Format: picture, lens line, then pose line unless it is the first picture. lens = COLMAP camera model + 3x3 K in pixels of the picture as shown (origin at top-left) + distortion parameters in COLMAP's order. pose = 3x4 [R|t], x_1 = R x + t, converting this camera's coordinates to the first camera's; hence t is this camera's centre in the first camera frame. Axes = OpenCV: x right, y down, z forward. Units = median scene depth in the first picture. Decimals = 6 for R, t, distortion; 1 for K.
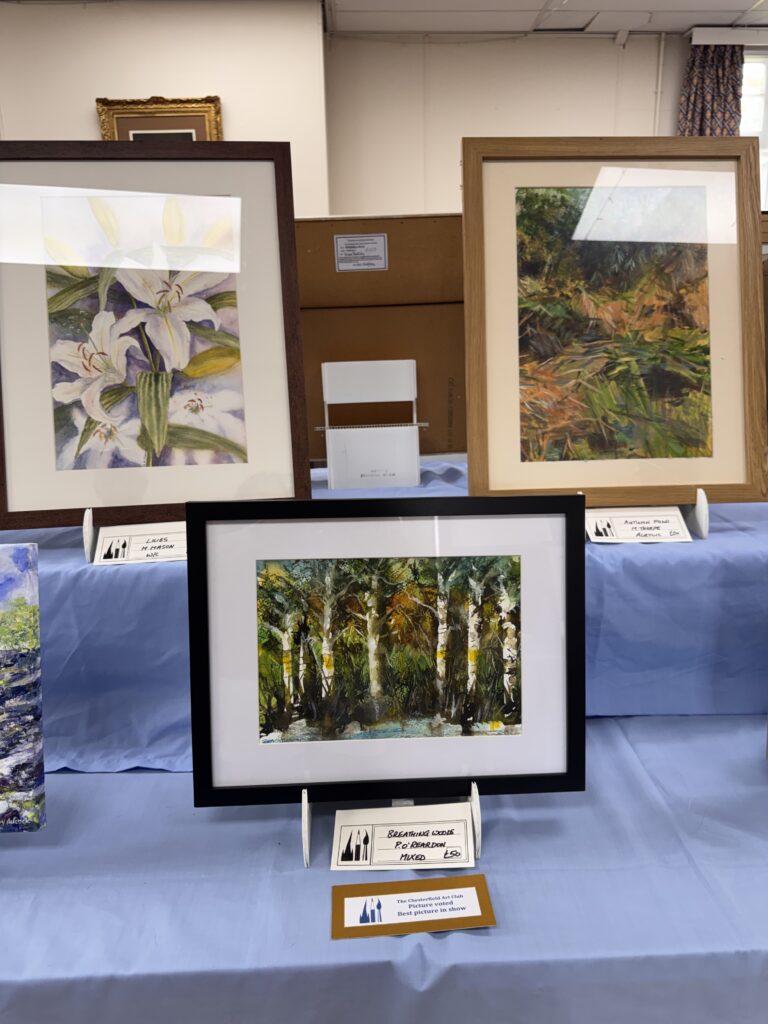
lens RADIAL K [[748.2, 0, 384.0], [0, 748.2, 512.0], [0, 0, 1]] dist [-0.041118, 0.003923]
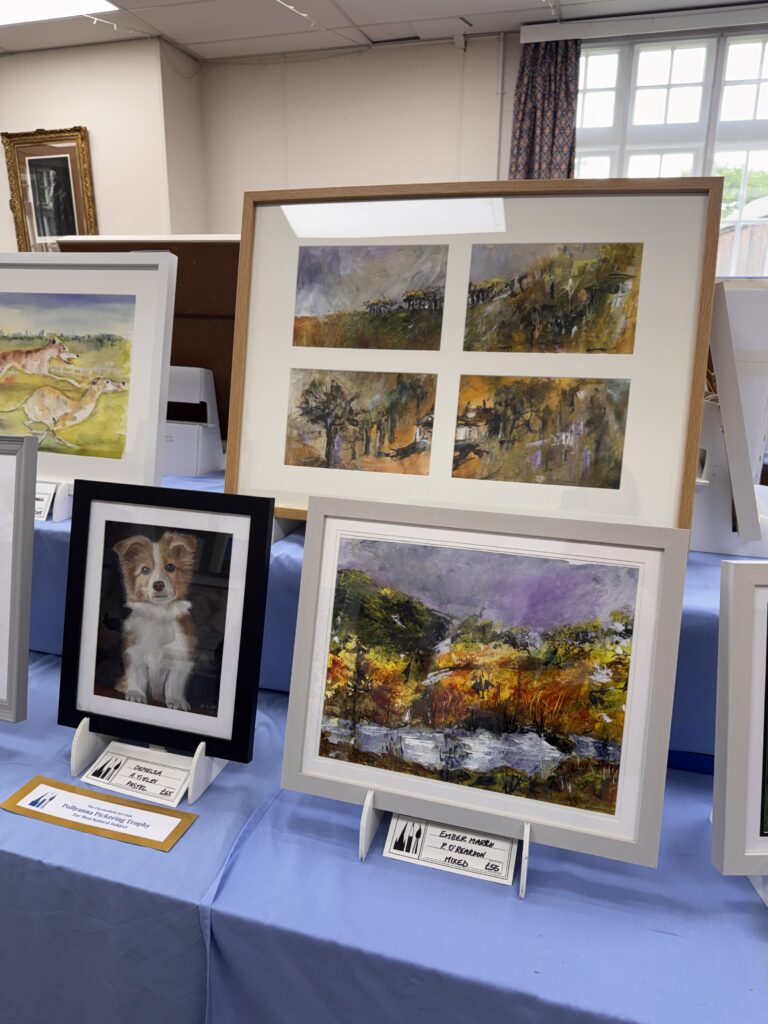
lens RADIAL K [[745.4, 0, 384.0], [0, 745.4, 512.0], [0, 0, 1]] dist [0.074987, -0.146270]
pose [[0.945778, 0.110361, -0.305491, 0.612517], [-0.110731, 0.993719, 0.016174, -0.015635], [0.305357, 0.018530, 0.952058, 0.006673]]
